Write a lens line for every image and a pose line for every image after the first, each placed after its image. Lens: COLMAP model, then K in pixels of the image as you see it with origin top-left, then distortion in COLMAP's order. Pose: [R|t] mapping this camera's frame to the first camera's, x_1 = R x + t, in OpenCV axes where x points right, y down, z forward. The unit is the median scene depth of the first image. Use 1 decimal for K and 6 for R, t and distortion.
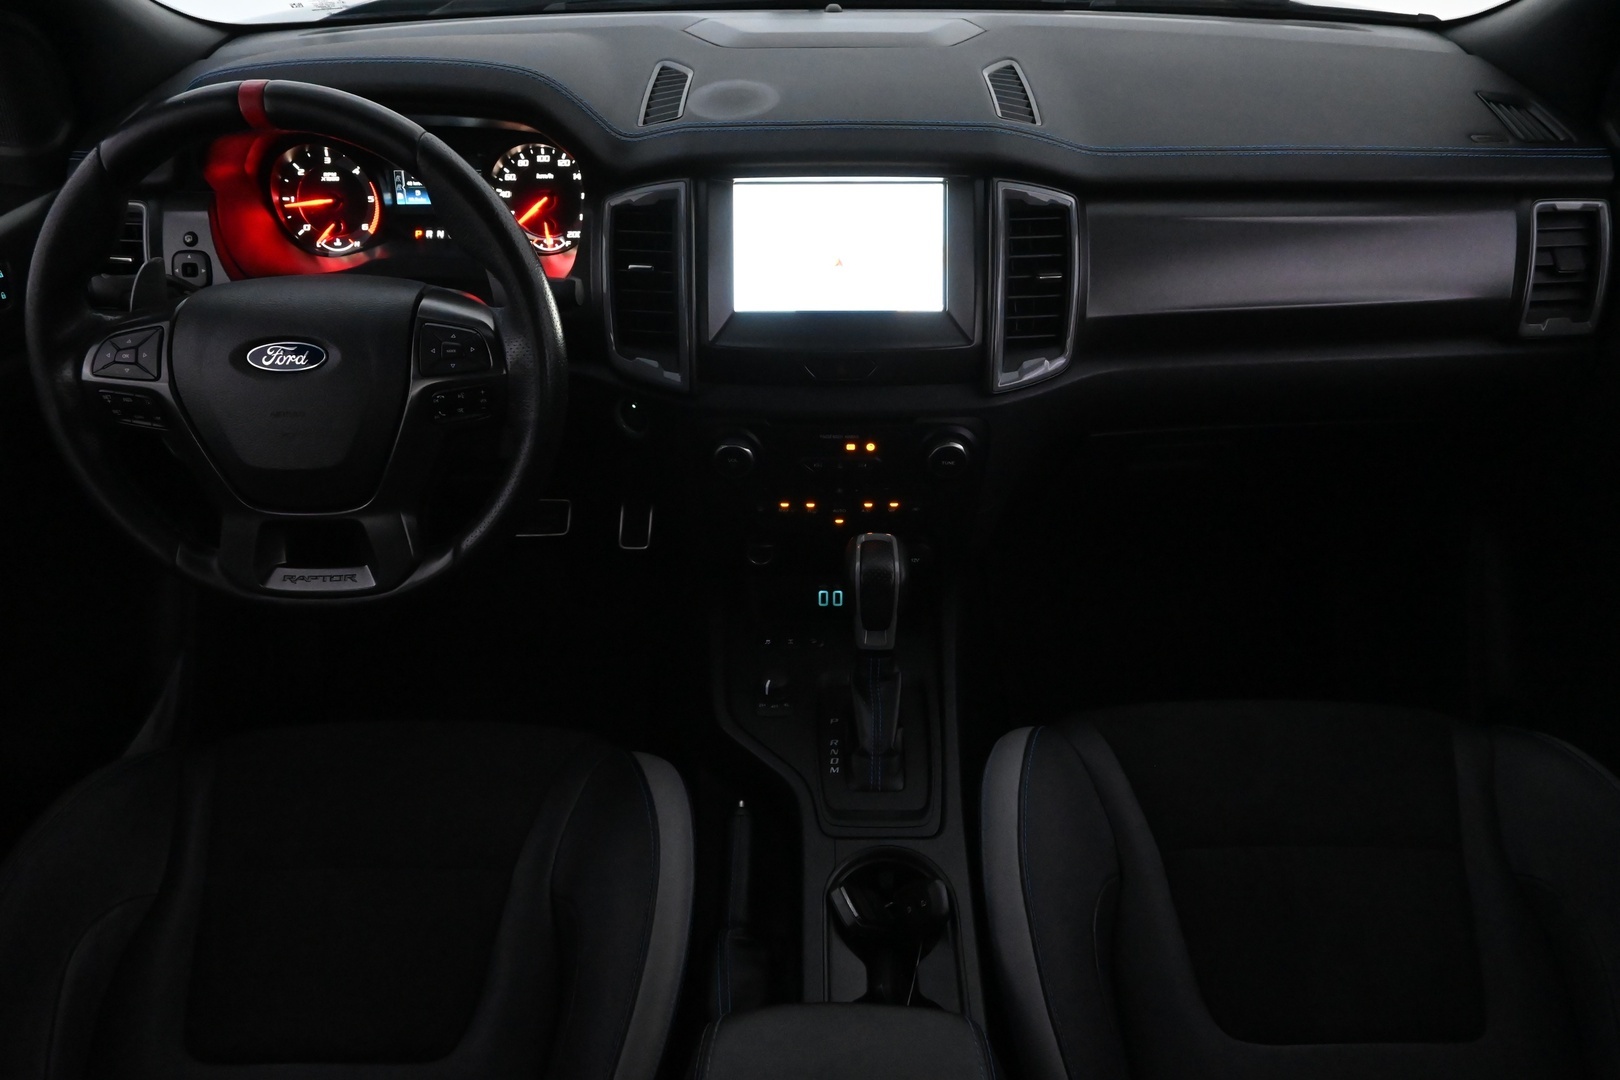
lens RADIAL K [[1103.3, 0, 798.5], [0, 1103.3, 538.8], [0, 0, 1]] dist [0.044859, 0.007943]
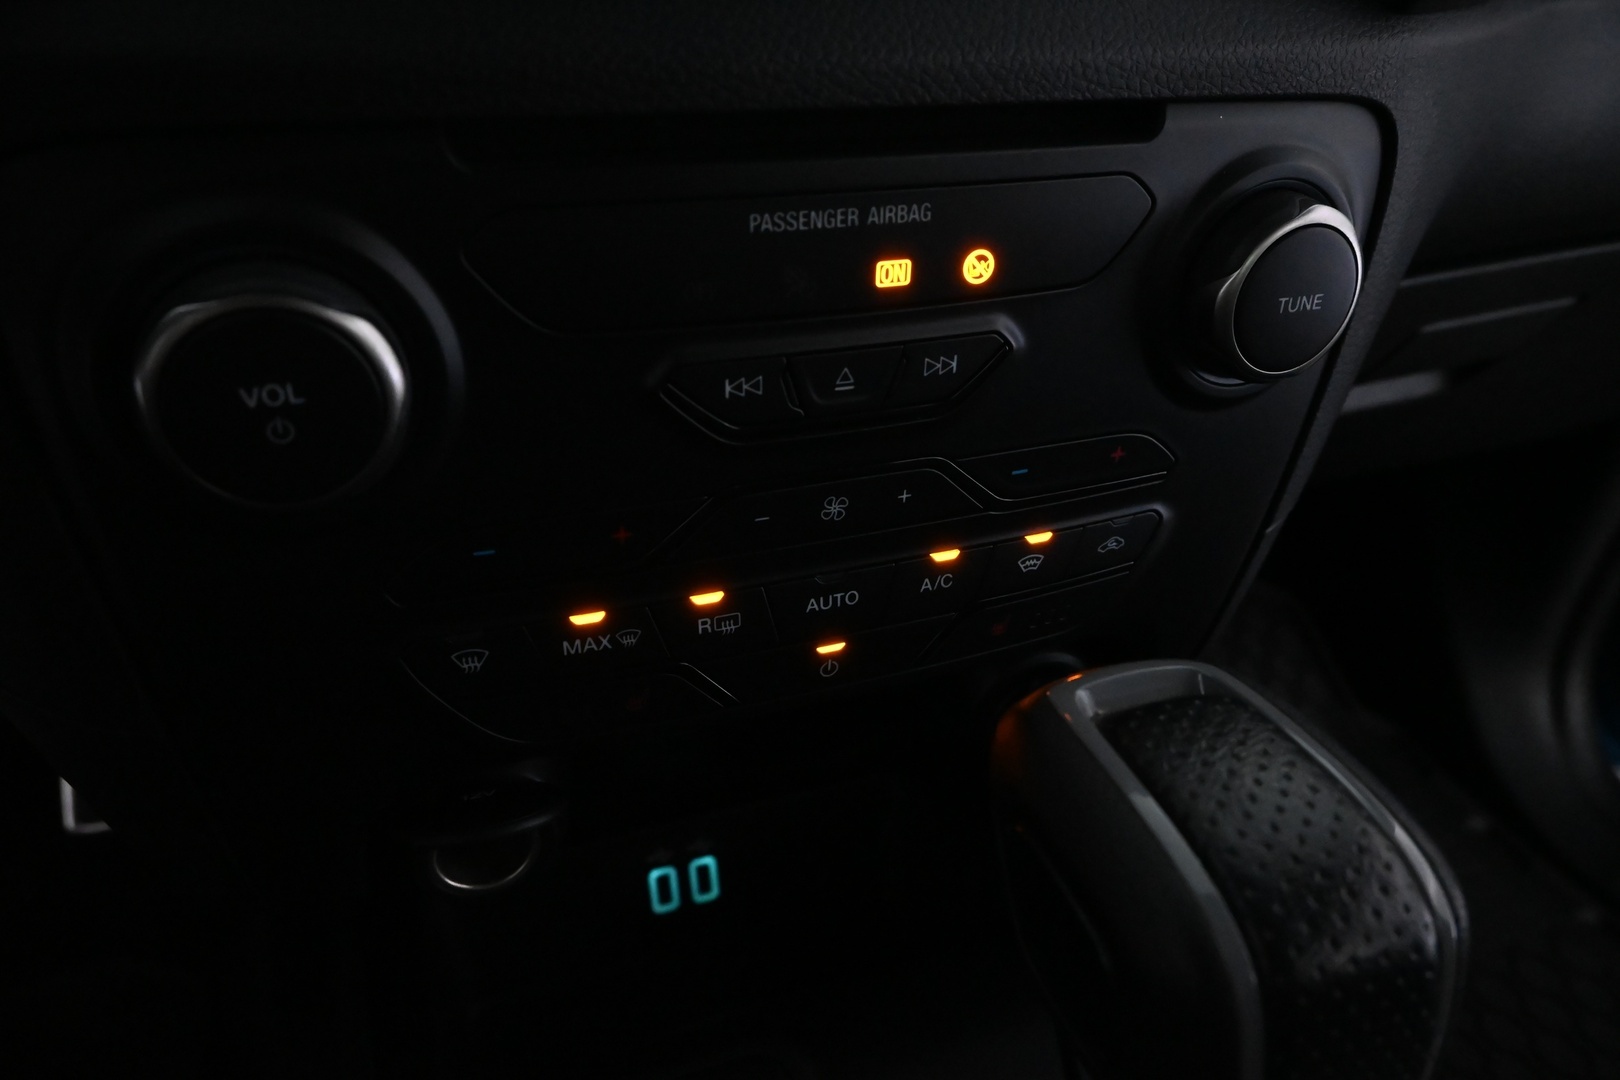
lens RADIAL K [[1103.3, 0, 808.9], [0, 1103.3, 538.9], [0, 0, 1]] dist [0.044859, 0.007943]
pose [[0.930936, -0.154394, 0.330940, -0.041409], [0.192733, 0.977463, -0.086142, -0.019077], [-0.310182, 0.143975, 0.939712, 0.781485]]
